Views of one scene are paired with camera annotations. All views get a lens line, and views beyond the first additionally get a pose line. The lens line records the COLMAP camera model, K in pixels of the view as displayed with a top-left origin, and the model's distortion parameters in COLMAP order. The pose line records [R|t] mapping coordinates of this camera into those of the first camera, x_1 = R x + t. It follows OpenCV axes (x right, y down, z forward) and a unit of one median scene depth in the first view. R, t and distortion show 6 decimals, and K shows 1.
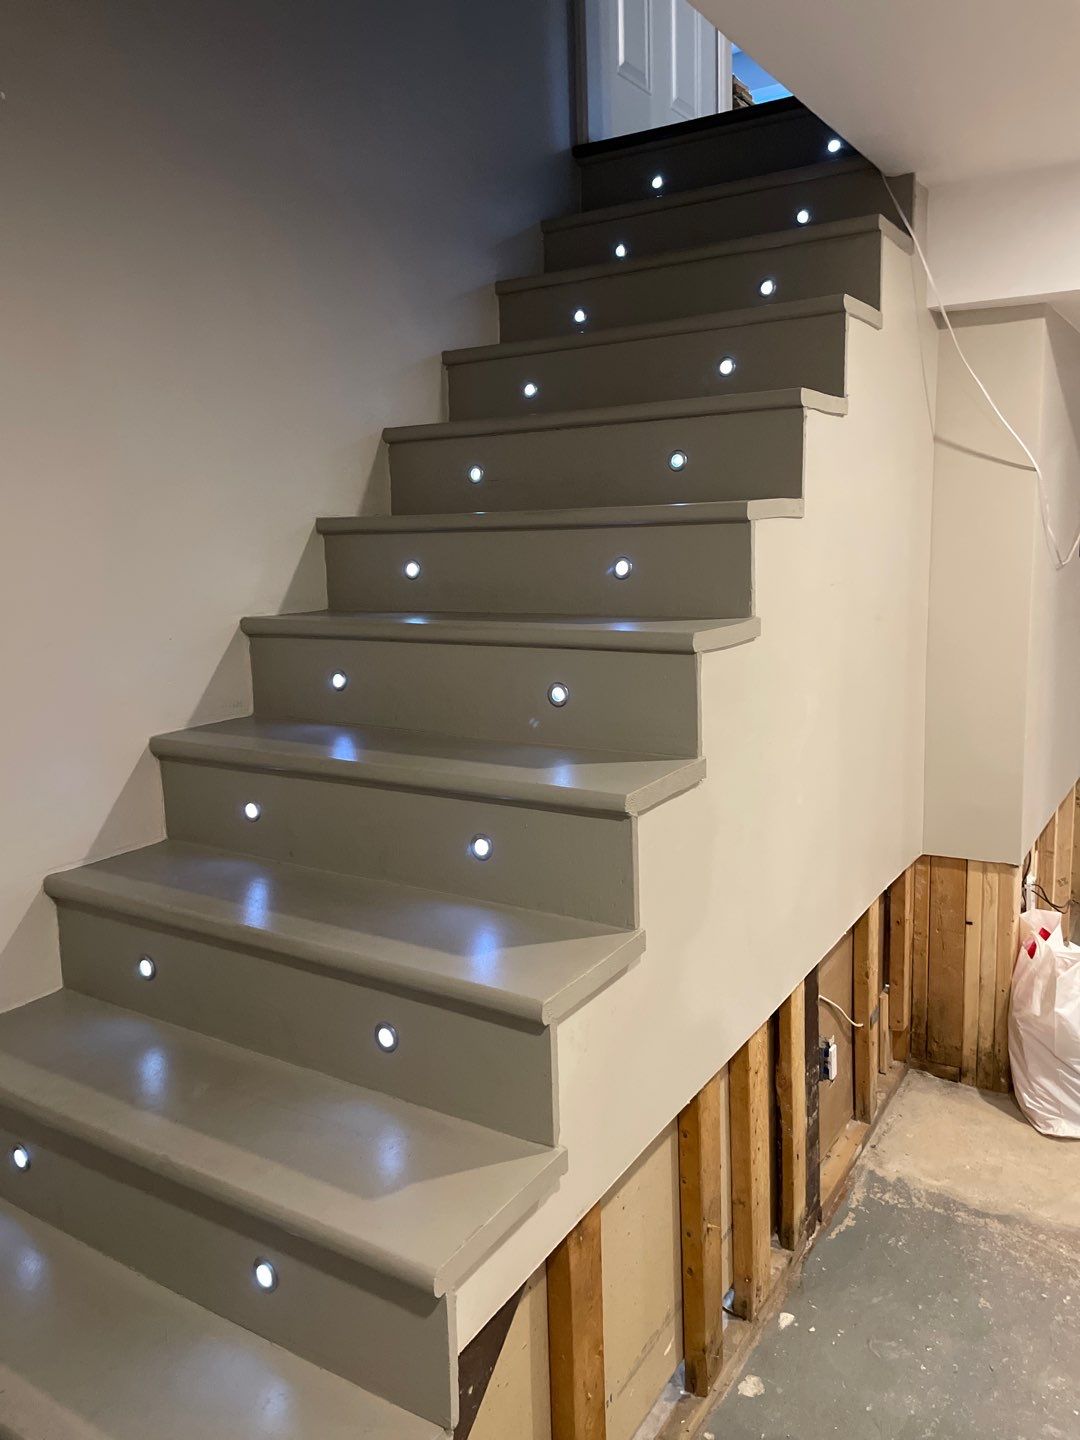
lens RADIAL K [[1095.1, 0, 538.5], [0, 1095.1, 716.4], [0, 0, 1]] dist [0.081921, -0.105122]
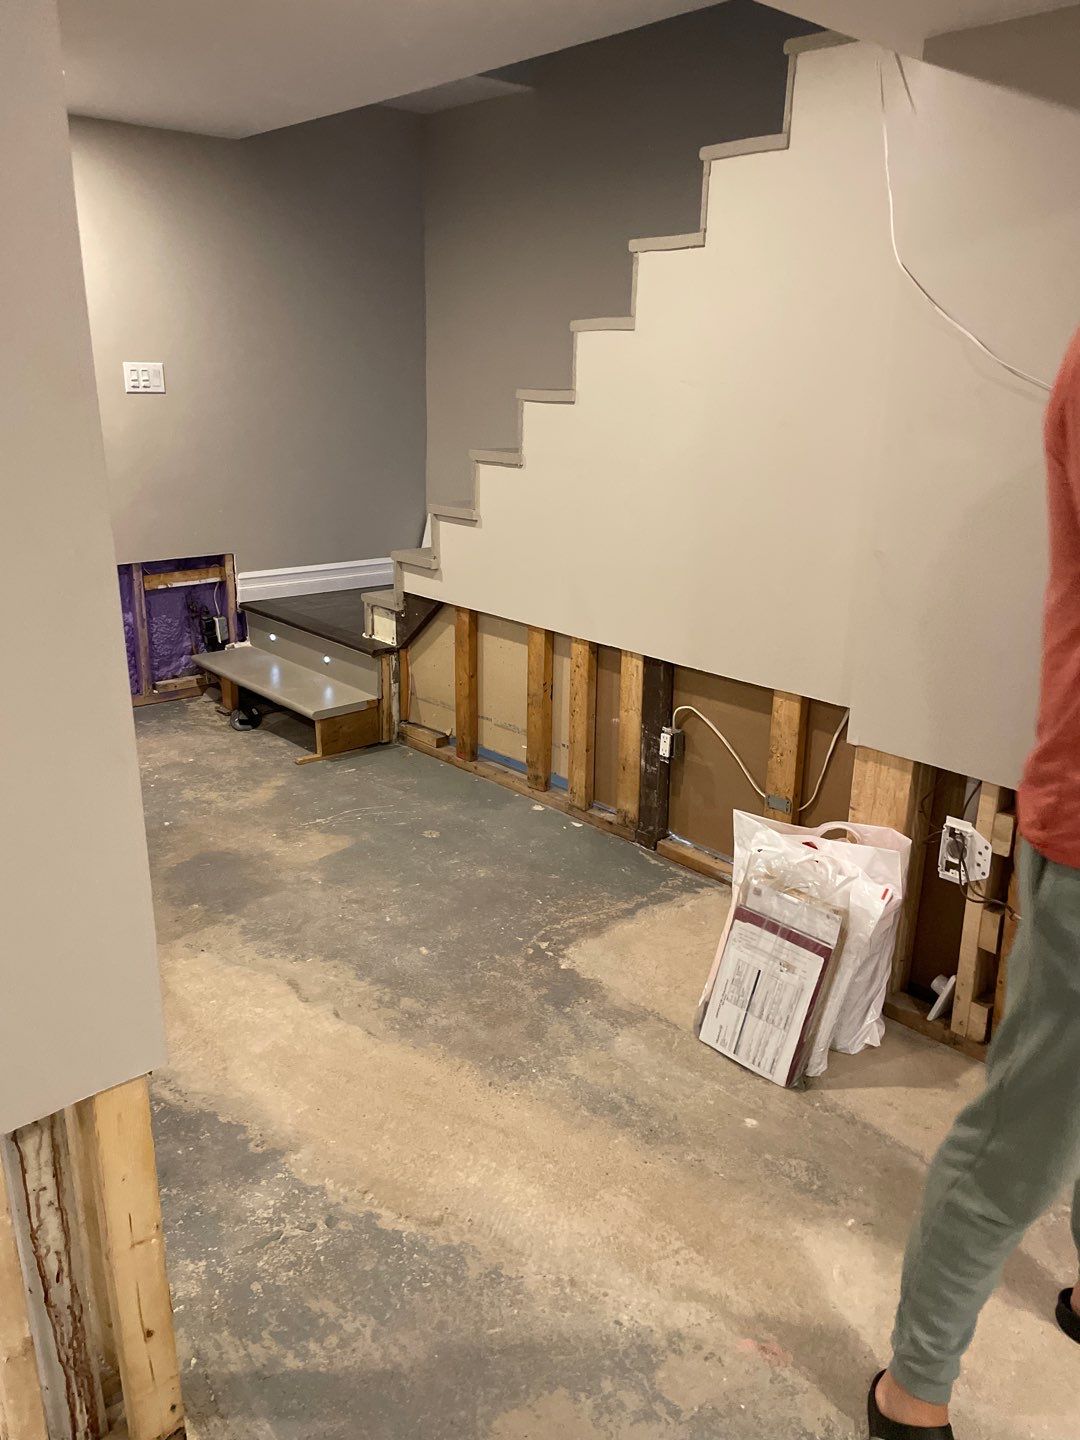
lens RADIAL K [[1095.1, 0, 539.0], [0, 1095.1, 722.7], [0, 0, 1]] dist [0.081921, -0.105122]
pose [[-0.277325, 0.321415, -0.905419, 1.517836], [-0.174527, 0.909851, 0.376445, -0.197602], [0.944792, 0.262418, -0.196229, 1.094897]]
